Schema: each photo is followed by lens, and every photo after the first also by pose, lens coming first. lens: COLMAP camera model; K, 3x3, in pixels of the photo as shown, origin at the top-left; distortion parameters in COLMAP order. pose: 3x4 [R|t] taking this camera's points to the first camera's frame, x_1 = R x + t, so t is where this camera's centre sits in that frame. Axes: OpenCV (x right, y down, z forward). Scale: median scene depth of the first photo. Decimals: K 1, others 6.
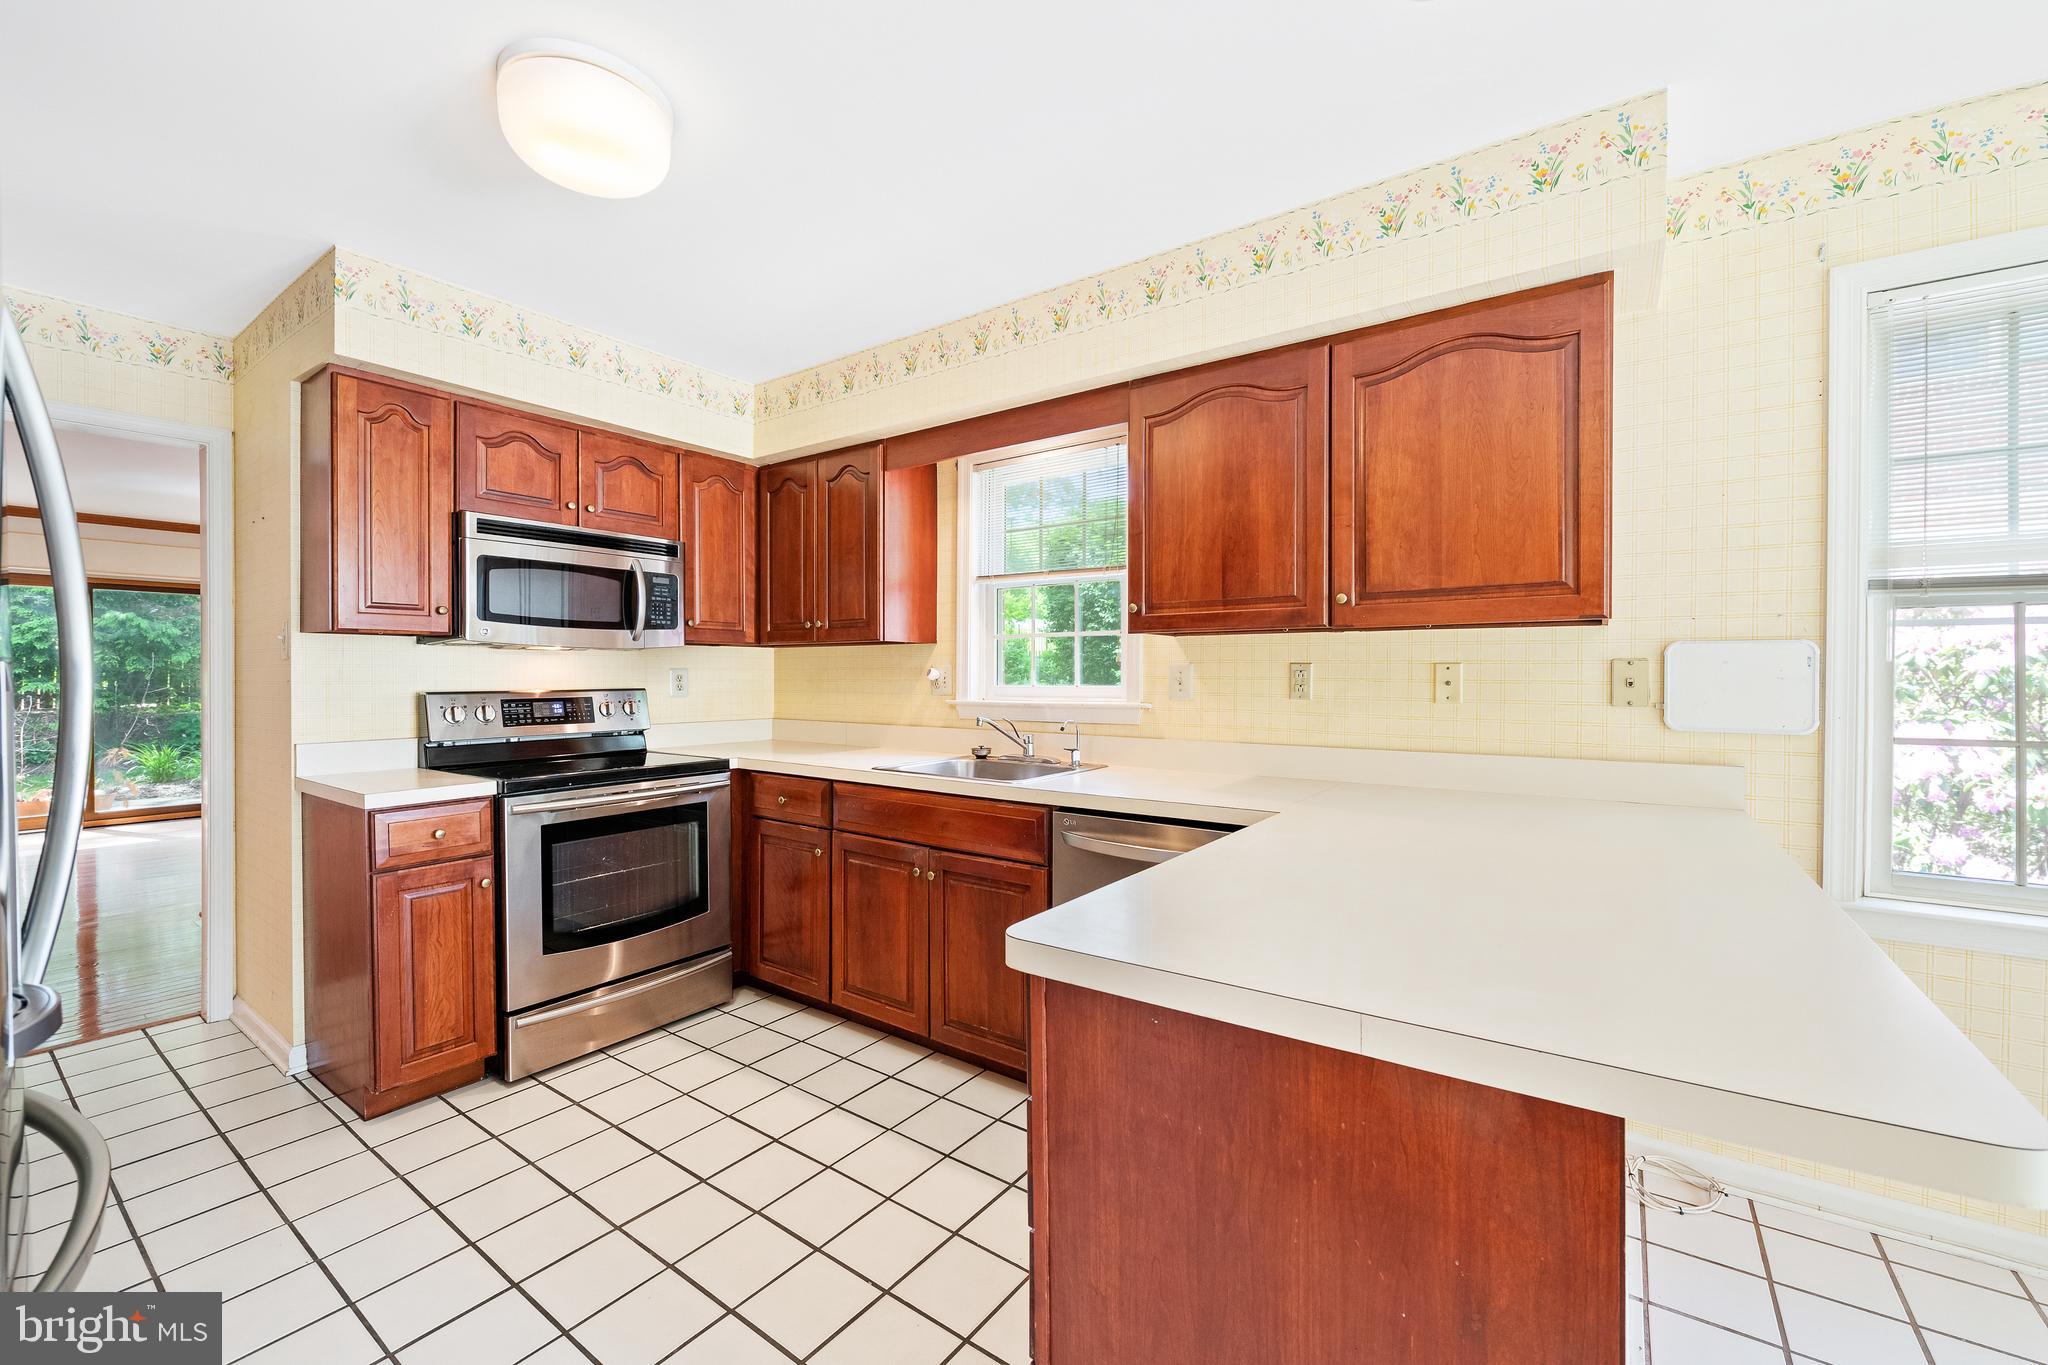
lens RADIAL K [[818.6, 0, 1043.8], [0, 818.6, 683.9], [0, 0, 1]] dist [0.002294, 0.000076]
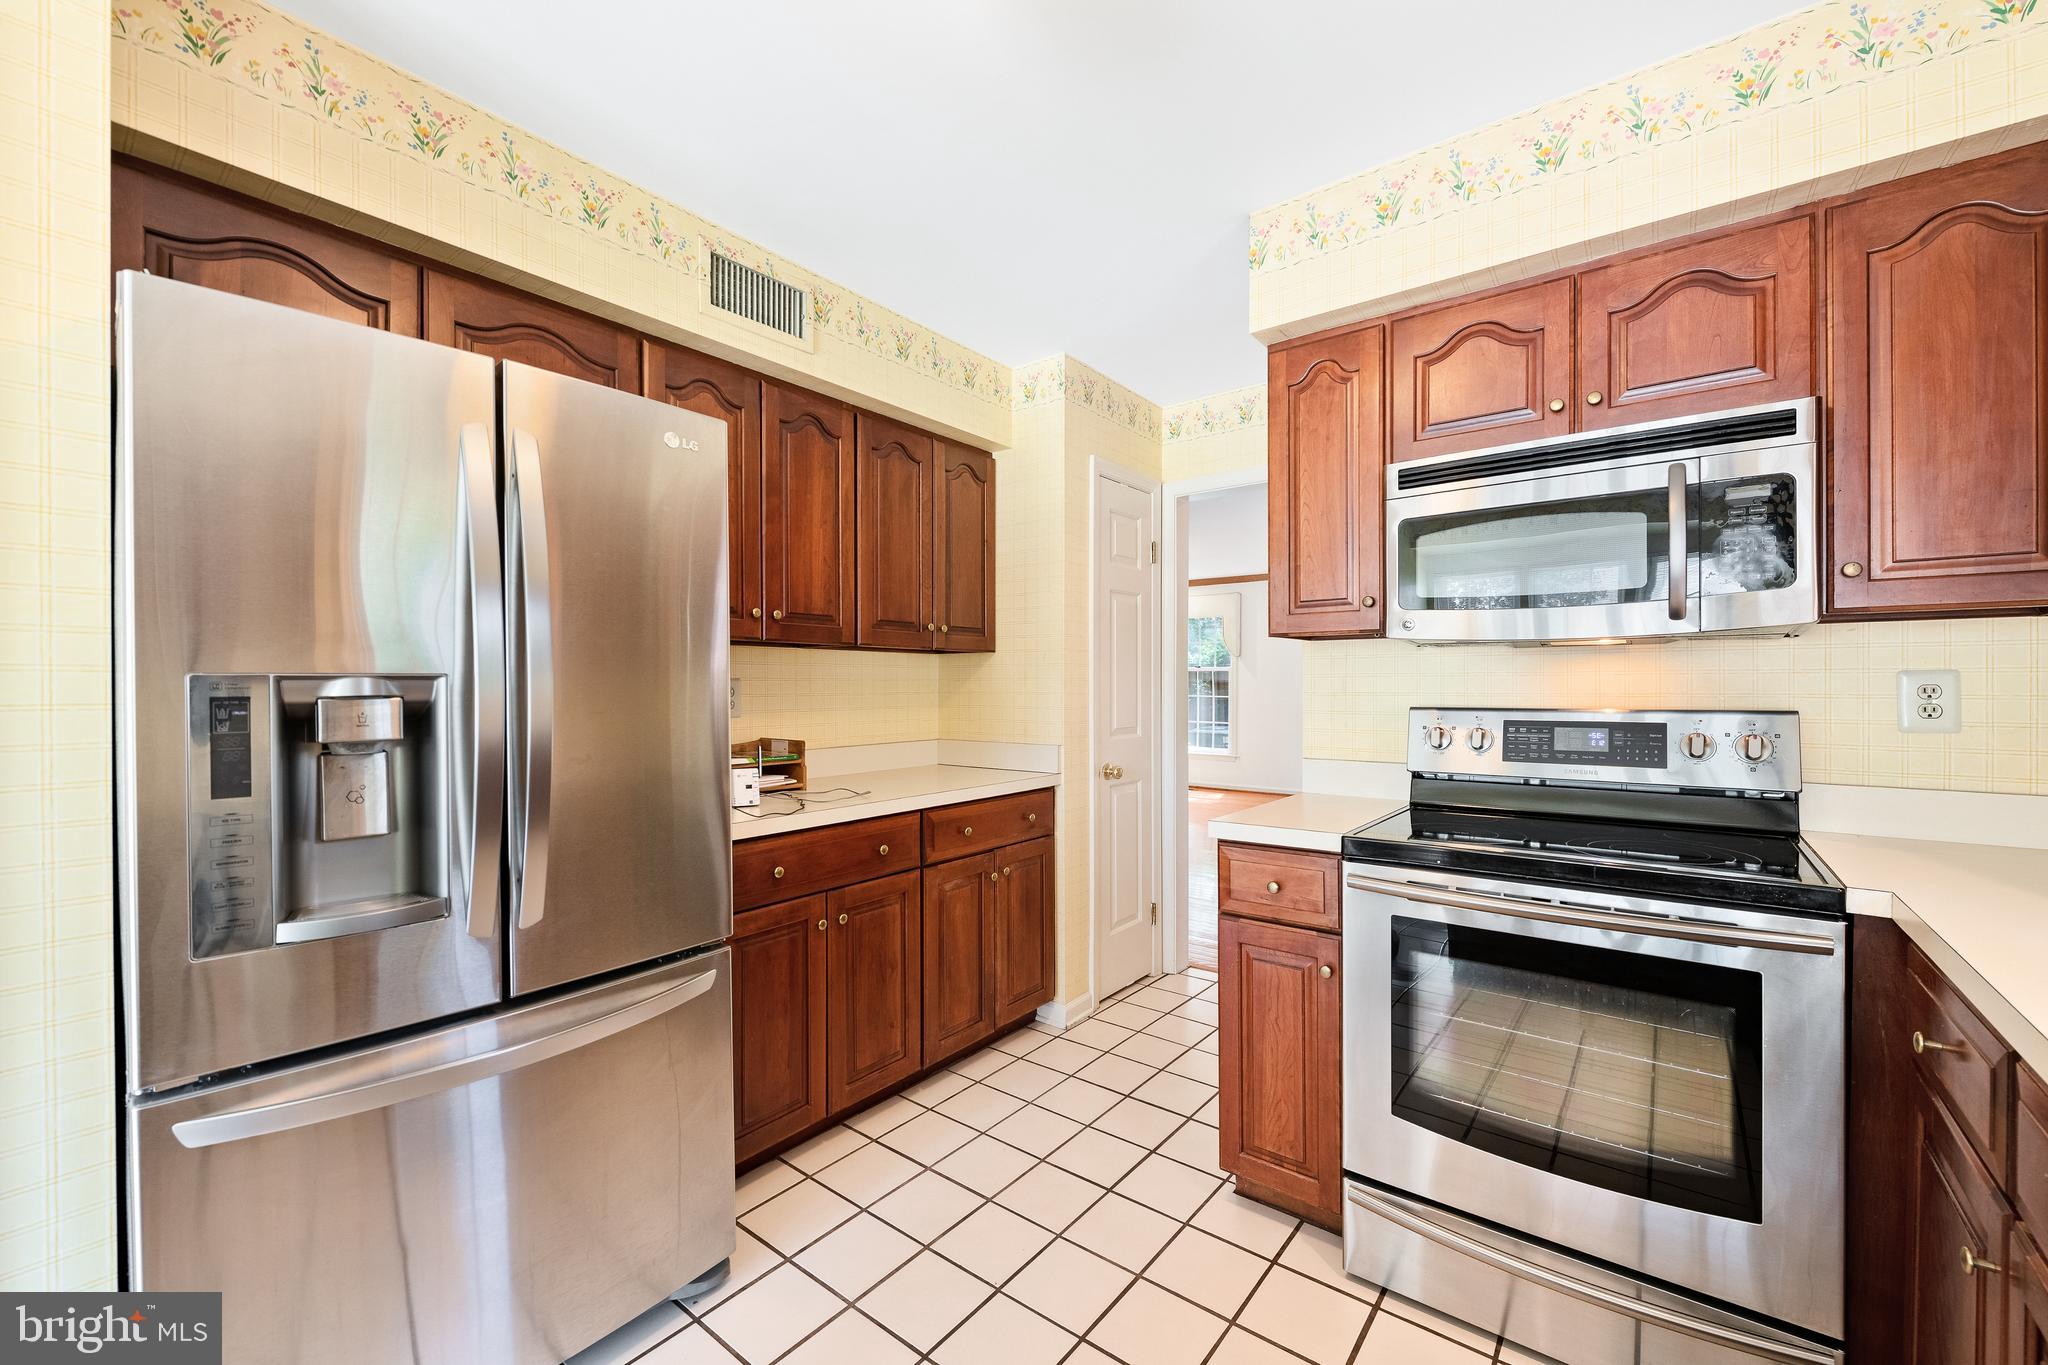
lens RADIAL K [[818.6, 0, 1043.8], [0, 818.6, 683.9], [0, 0, 1]] dist [0.002294, 0.000076]
pose [[-0.047618, -0.007320, -0.998839, 0.046063], [-0.014350, 0.999875, -0.006644, -0.001807], [0.998763, 0.014017, -0.047717, 0.638277]]
